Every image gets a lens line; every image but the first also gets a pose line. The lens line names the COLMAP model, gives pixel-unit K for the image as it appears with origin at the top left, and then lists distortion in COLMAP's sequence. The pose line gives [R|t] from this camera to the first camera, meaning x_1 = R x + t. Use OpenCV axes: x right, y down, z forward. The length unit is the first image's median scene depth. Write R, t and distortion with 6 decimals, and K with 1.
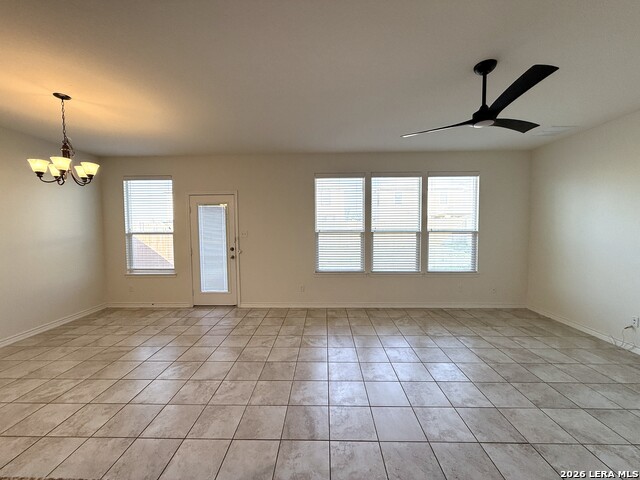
lens RADIAL K [[255.4, 0, 317.2], [0, 255.4, 240.4], [0, 0, 1]] dist [-0.001359, -0.000077]
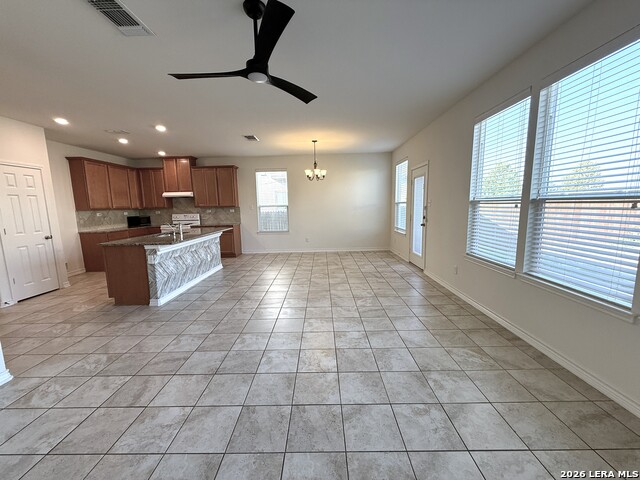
lens RADIAL K [[254.3, 0, 318.4], [0, 254.3, 240.1], [0, 0, 1]] dist [0.000645, 0.000043]
pose [[0.014997, 0.143809, -0.989492, 0.738147], [-0.029953, 0.989224, 0.143316, -0.011119], [0.999439, 0.027489, 0.019142, 0.549440]]
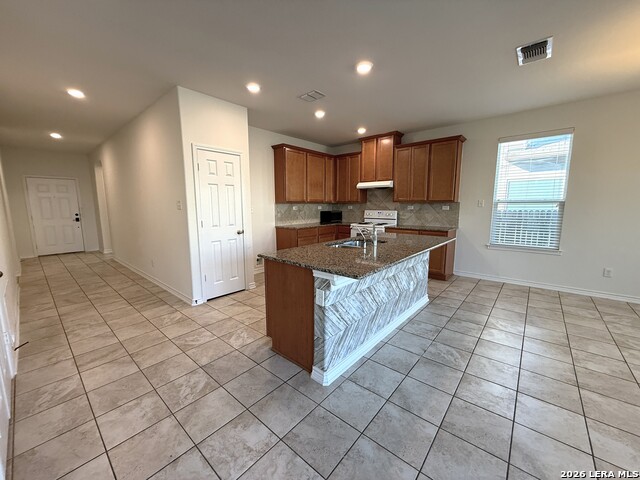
lens RADIAL K [[254.3, 0, 318.4], [0, 254.3, 240.1], [0, 0, 1]] dist [0.000645, 0.000043]
pose [[-0.631684, 0.118941, -0.766047, 0.272051], [-0.031471, 0.983411, 0.178642, 0.011289], [0.774587, 0.136954, -0.617462, 0.290530]]
